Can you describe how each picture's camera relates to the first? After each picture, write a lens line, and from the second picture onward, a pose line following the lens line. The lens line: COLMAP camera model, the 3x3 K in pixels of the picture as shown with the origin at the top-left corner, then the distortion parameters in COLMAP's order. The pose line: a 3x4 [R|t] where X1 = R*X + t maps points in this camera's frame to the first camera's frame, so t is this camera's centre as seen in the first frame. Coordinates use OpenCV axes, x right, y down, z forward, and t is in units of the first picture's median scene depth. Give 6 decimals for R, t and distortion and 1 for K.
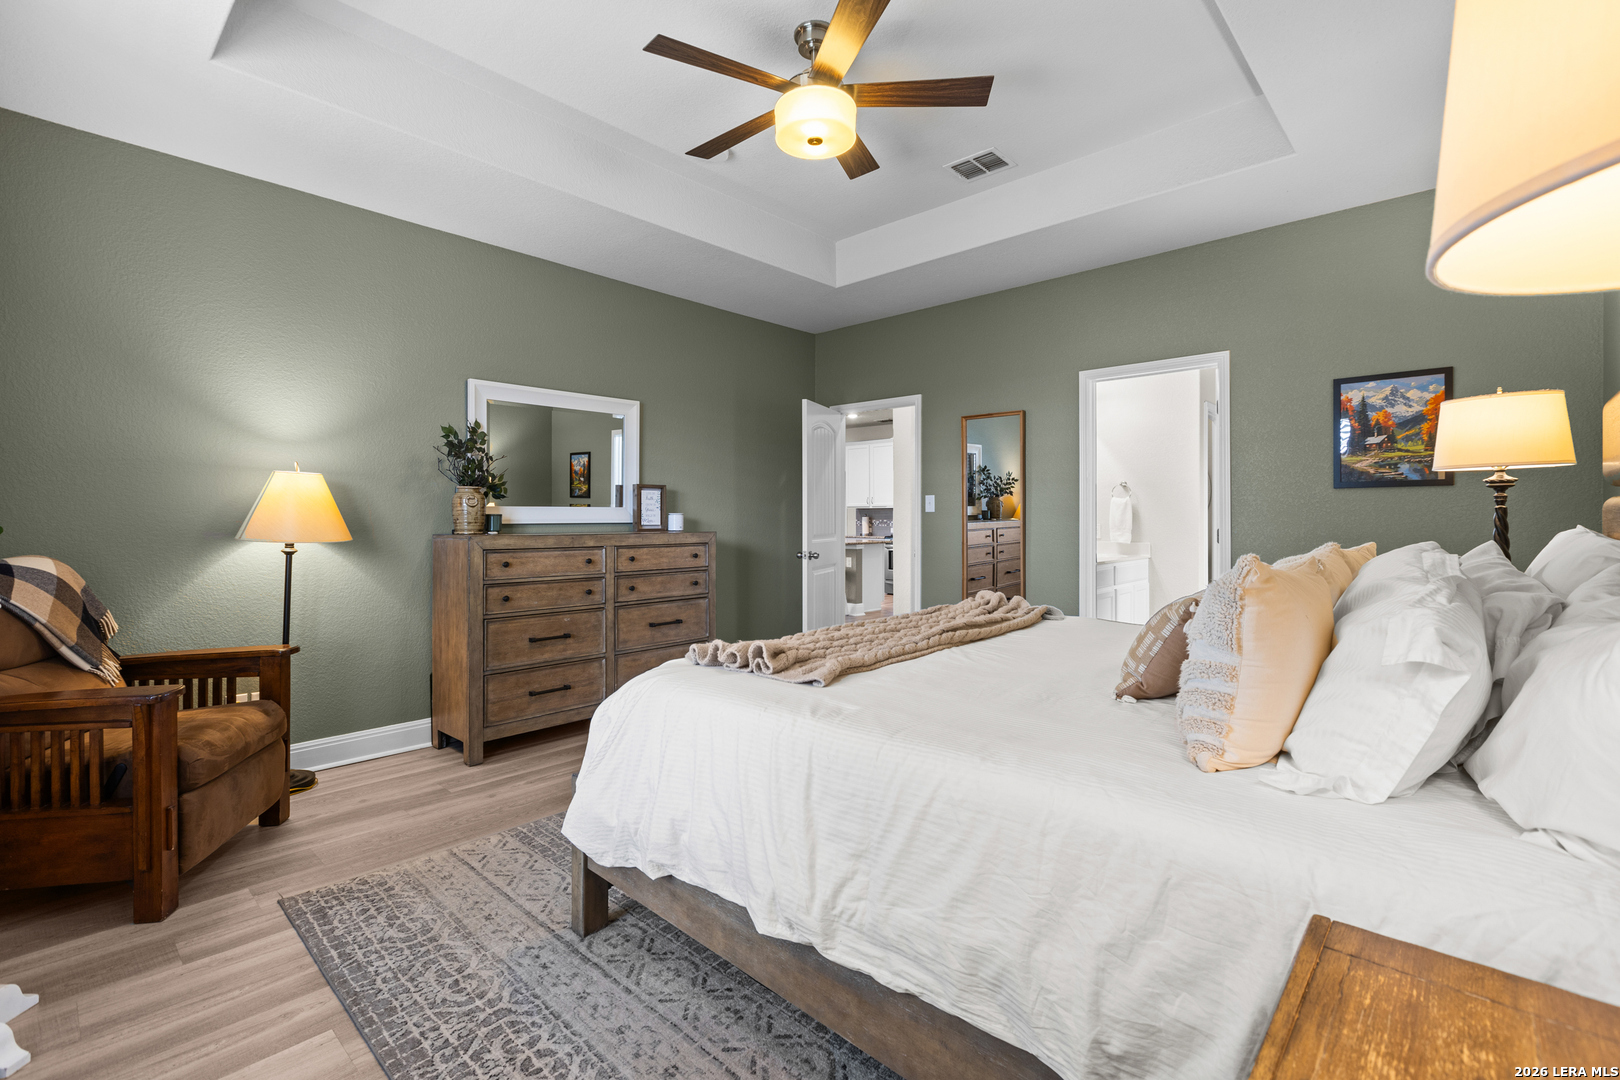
lens RADIAL K [[715.5, 0, 802.9], [0, 715.5, 519.0], [0, 0, 1]] dist [0.000960, -0.000268]
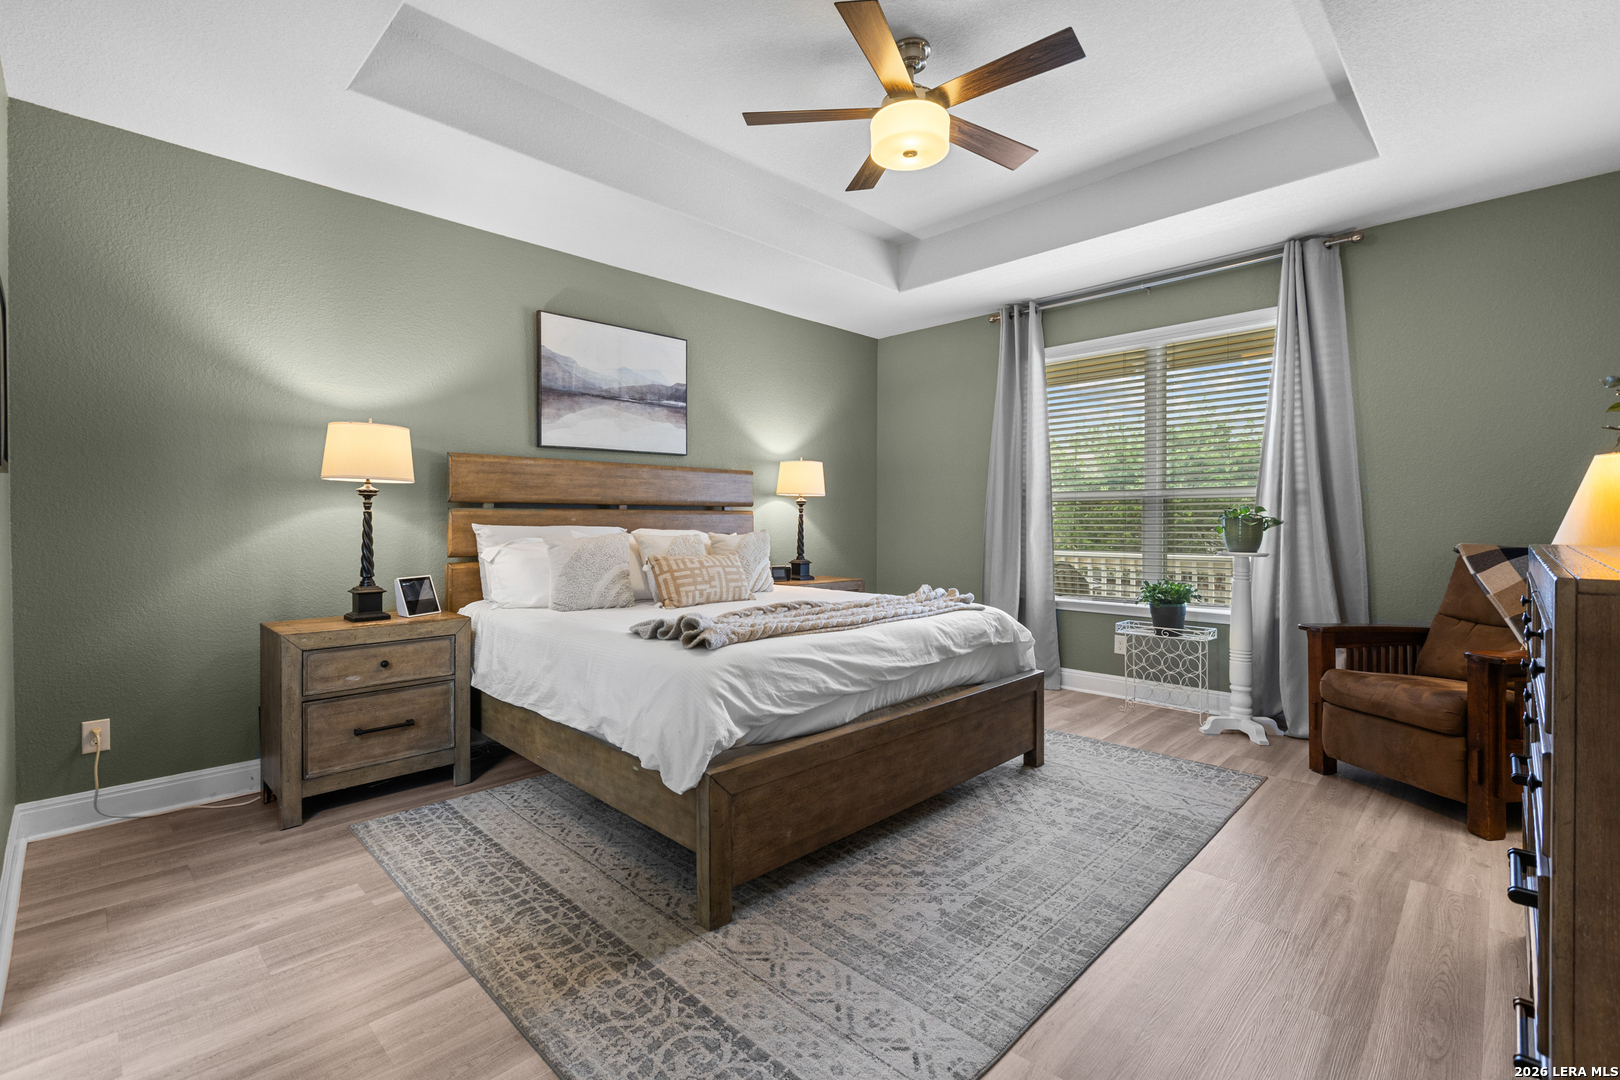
lens RADIAL K [[715.5, 0, 802.9], [0, 715.5, 519.0], [0, 0, 1]] dist [0.000960, -0.000268]
pose [[-0.999687, 0.003757, 0.024731, 0.164758], [0.003848, 0.999986, 0.003663, -0.004487], [-0.024716, 0.003757, -0.999687, 2.258976]]
